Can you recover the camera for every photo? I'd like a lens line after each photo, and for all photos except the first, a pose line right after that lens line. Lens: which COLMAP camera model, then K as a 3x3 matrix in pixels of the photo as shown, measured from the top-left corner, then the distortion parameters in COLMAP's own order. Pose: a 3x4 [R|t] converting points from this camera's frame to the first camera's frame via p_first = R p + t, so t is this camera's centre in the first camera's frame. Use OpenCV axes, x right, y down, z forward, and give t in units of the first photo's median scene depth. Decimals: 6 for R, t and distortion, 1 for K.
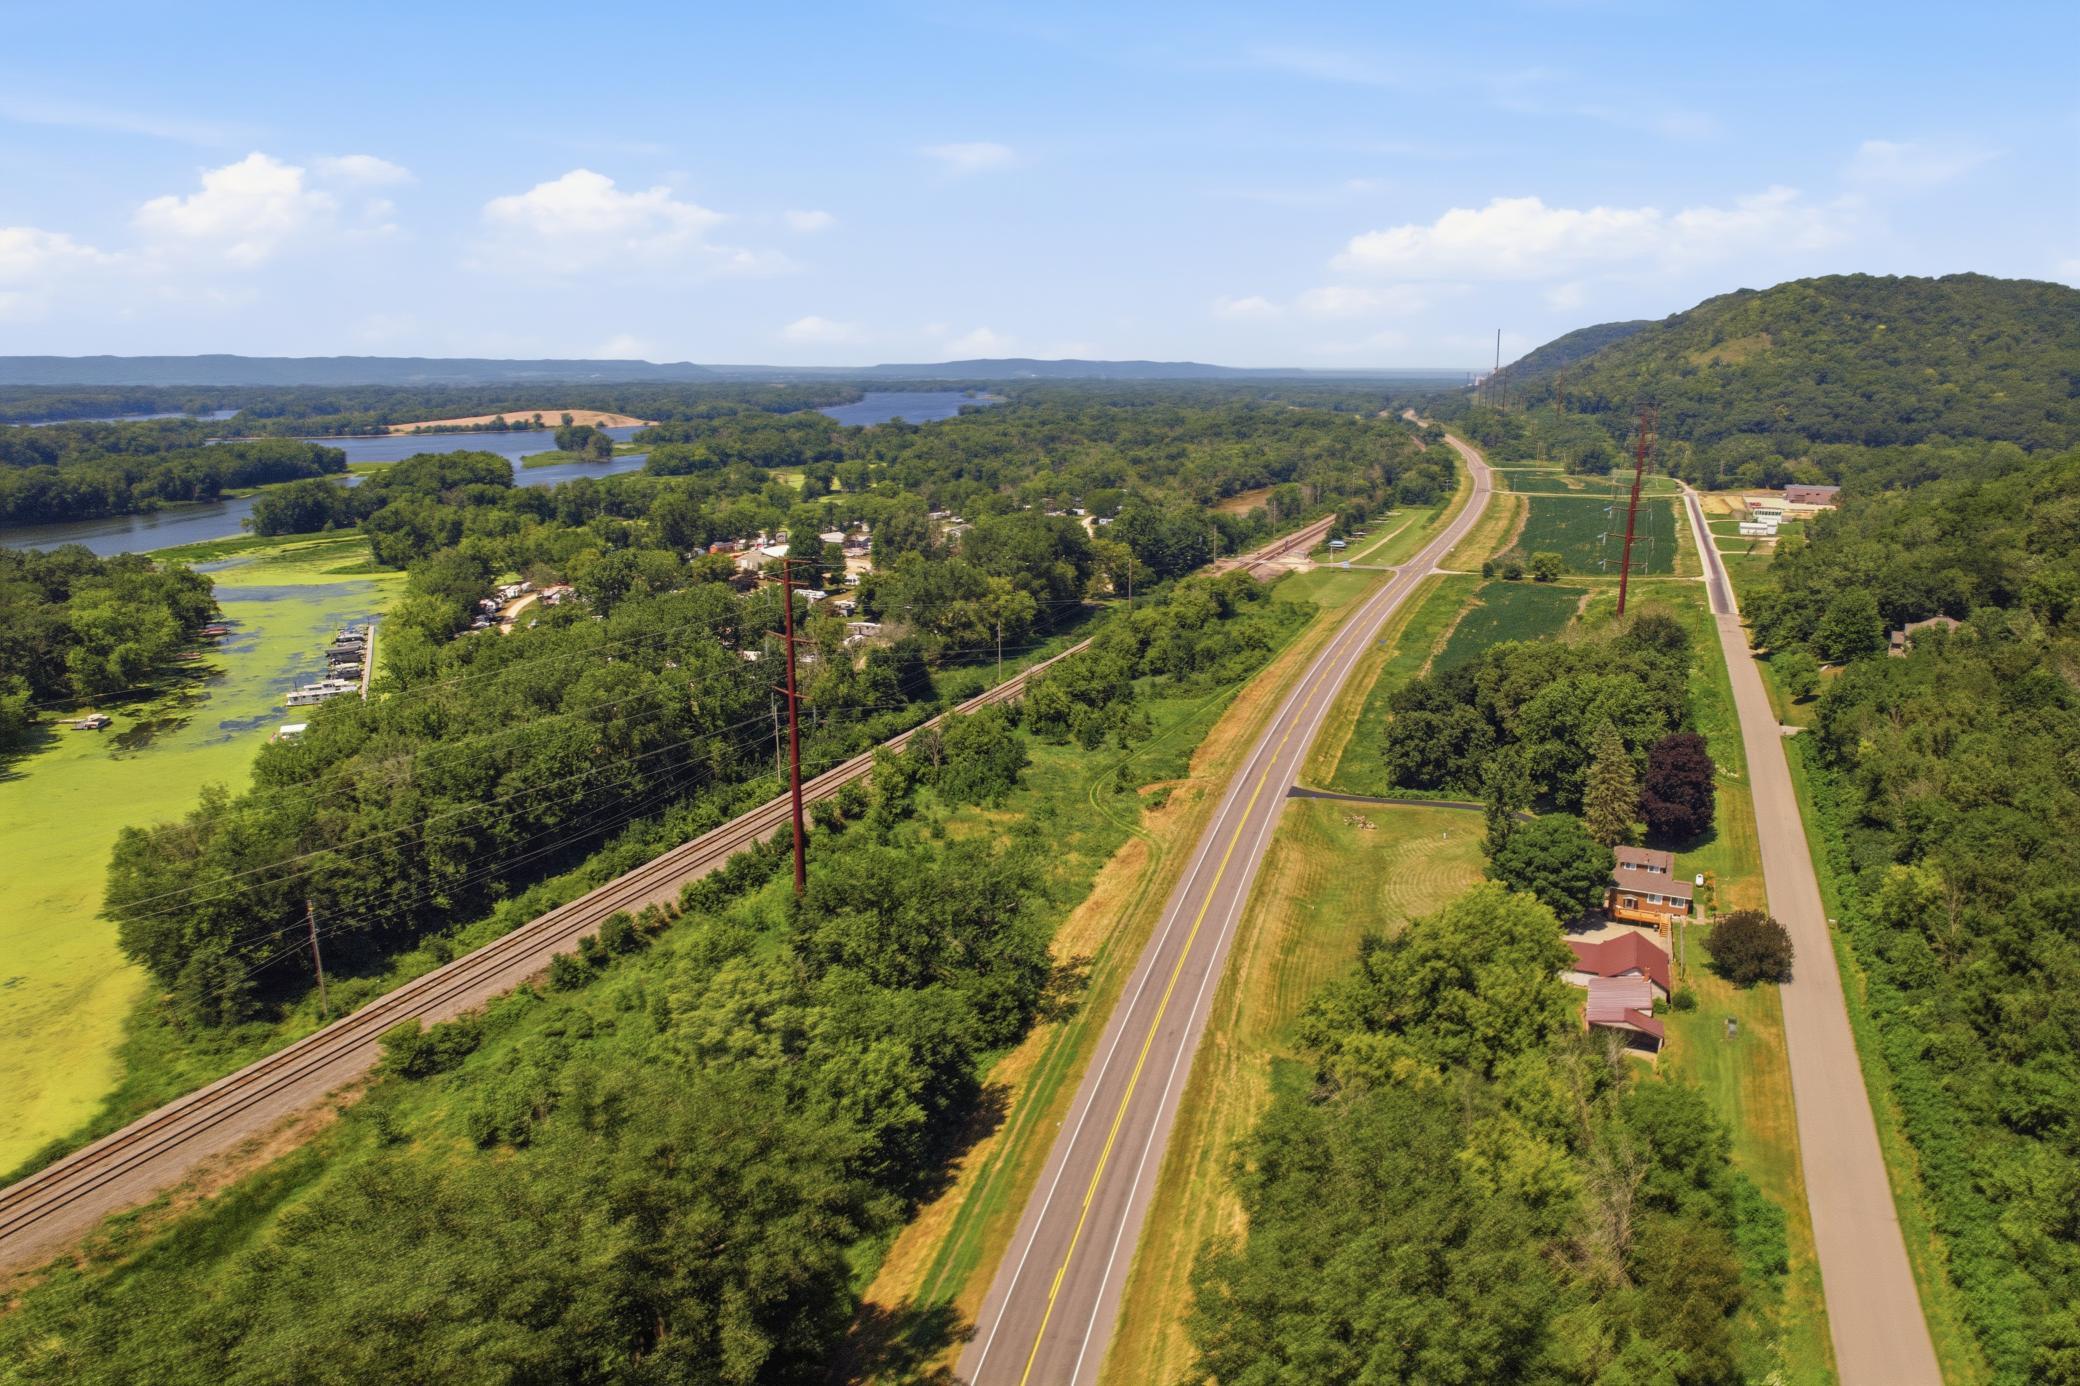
lens RADIAL K [[1333.4, 0, 1040.0], [0, 1333.4, 693.0], [0, 0, 1]] dist [-0.069761, 0.068369]
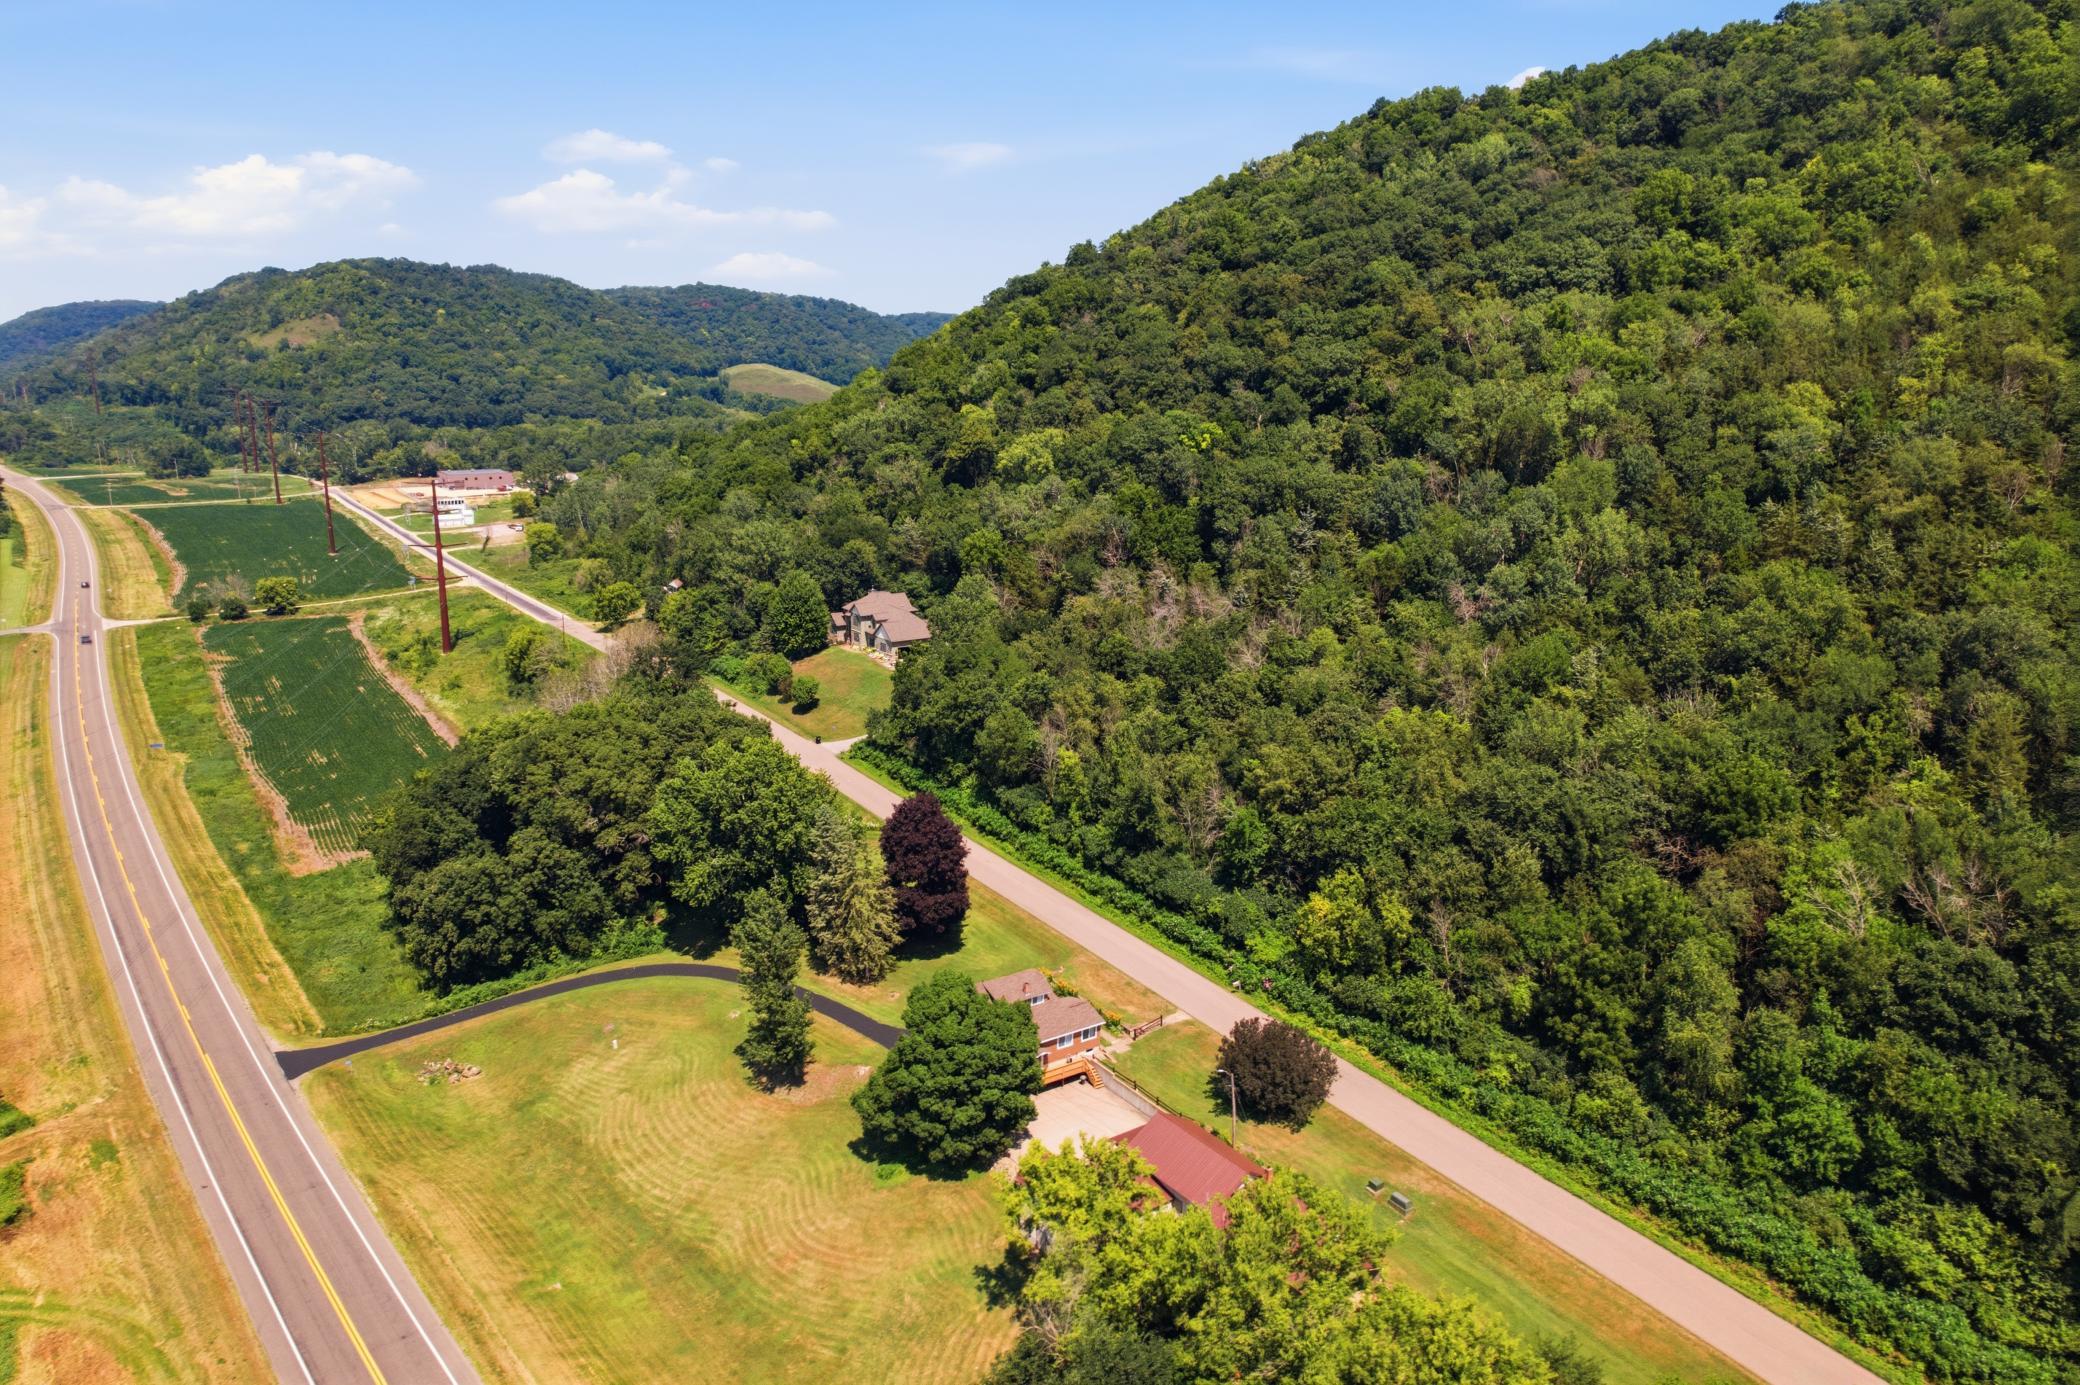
lens RADIAL K [[1333.4, 0, 1040.0], [0, 1333.4, 692.5], [0, 0, 1]] dist [-0.069761, 0.068369]
pose [[0.520590, -0.200150, 0.830016, -0.036445], [0.194655, 0.974356, 0.112867, -0.040175], [-0.831322, 0.102809, 0.546200, 0.211589]]
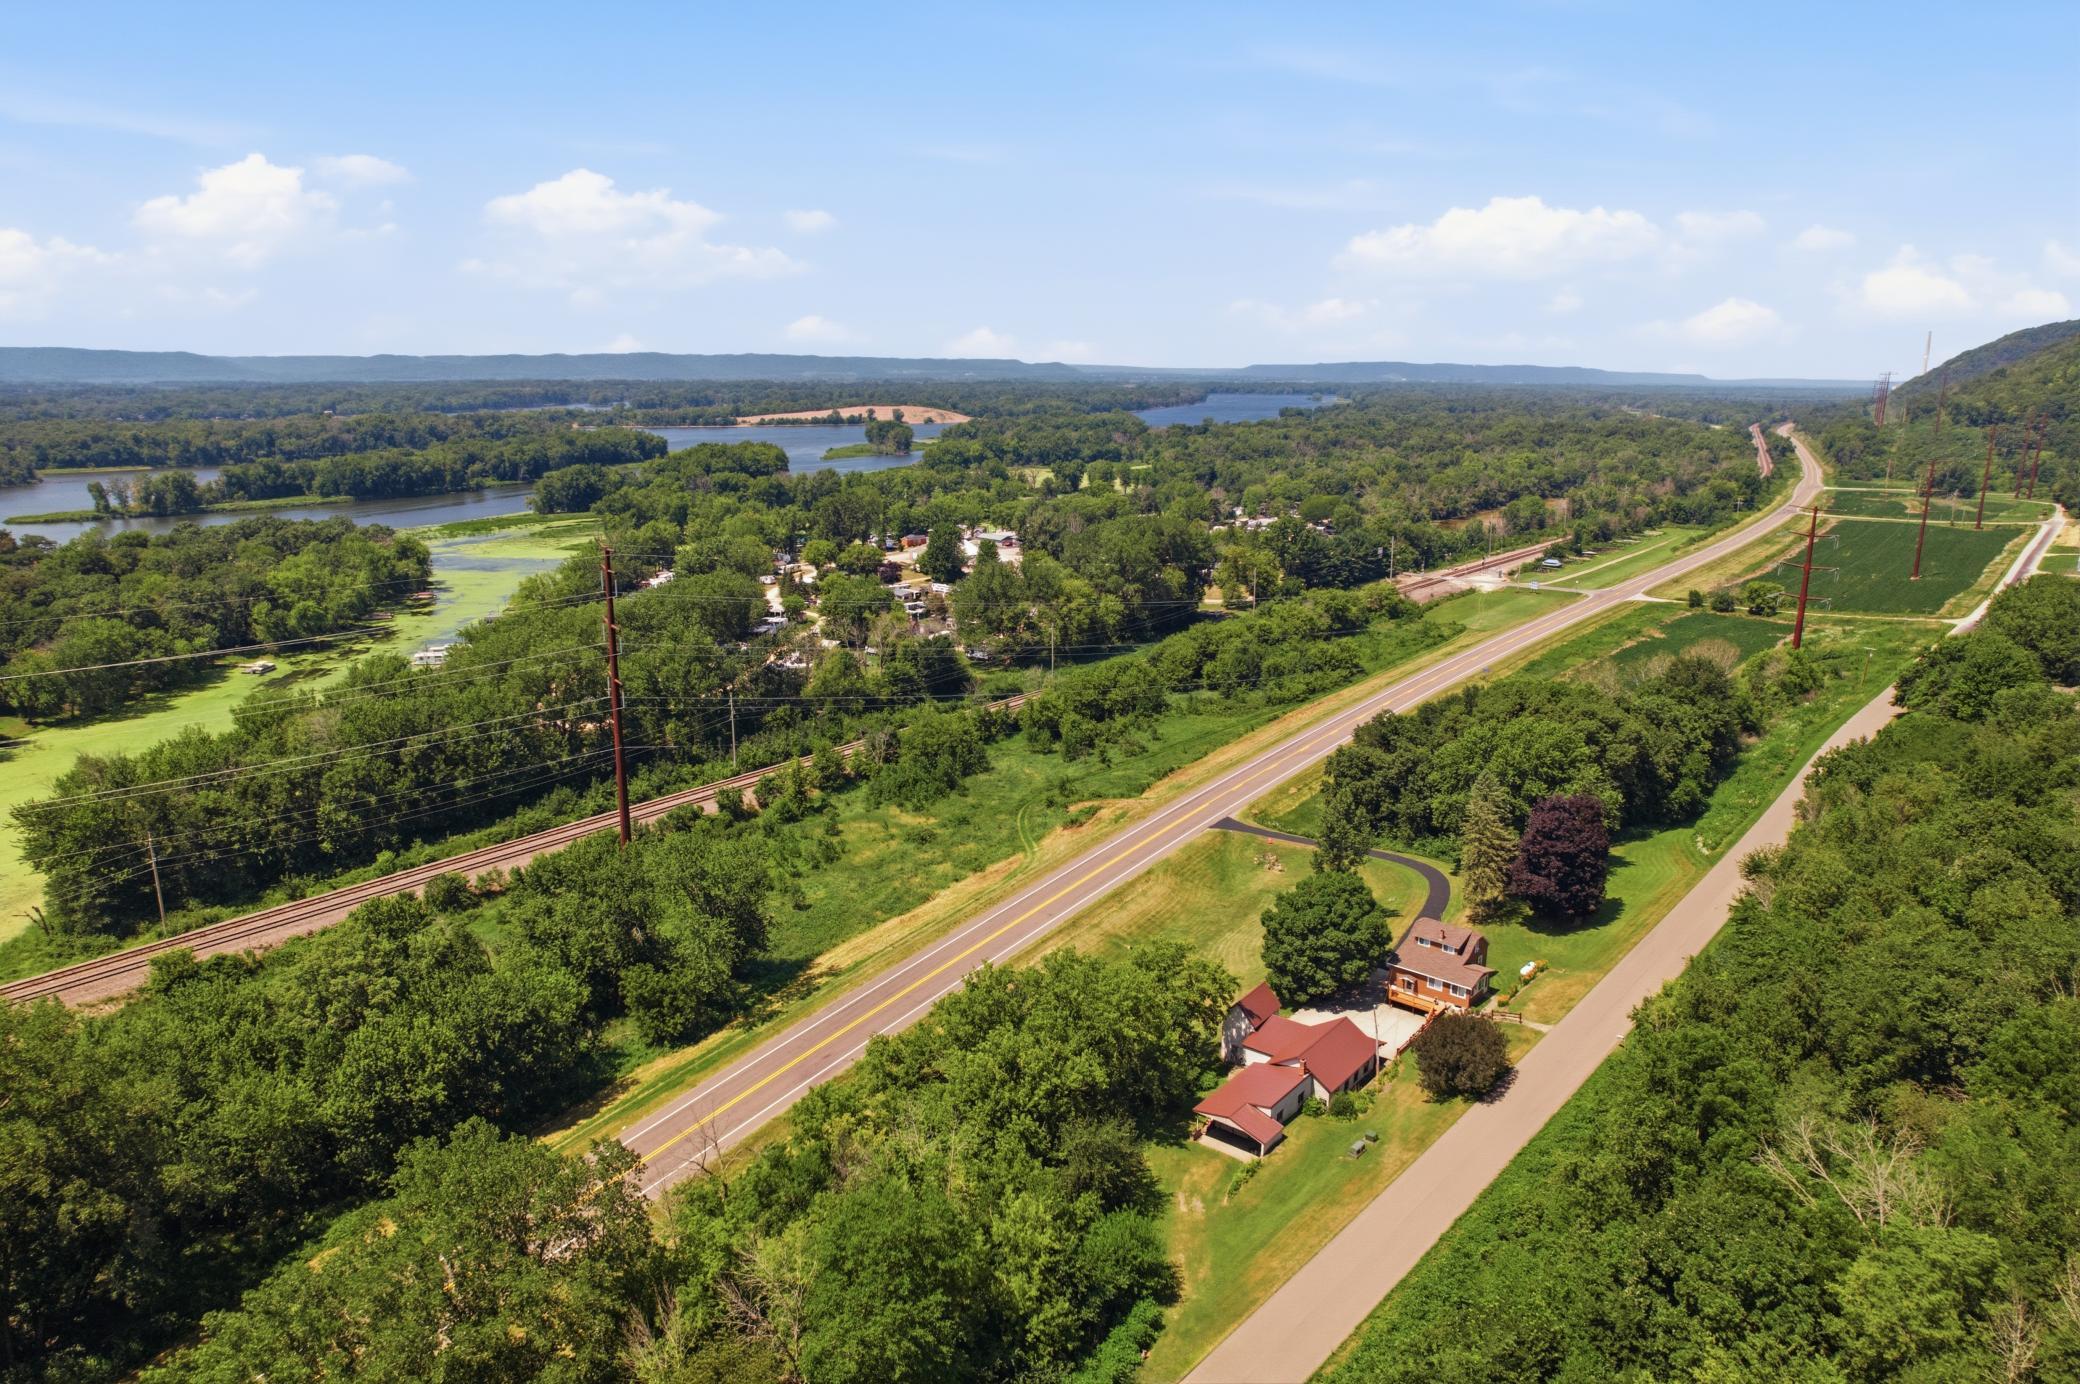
lens RADIAL K [[1333.4, 0, 1040.0], [0, 1333.4, 692.0], [0, 0, 1]] dist [-0.069761, 0.068369]
pose [[0.963160, 0.068034, -0.260183, 0.152892], [-0.068593, 0.997621, 0.006941, -0.007077], [0.260036, 0.011161, 0.965534, 0.037713]]
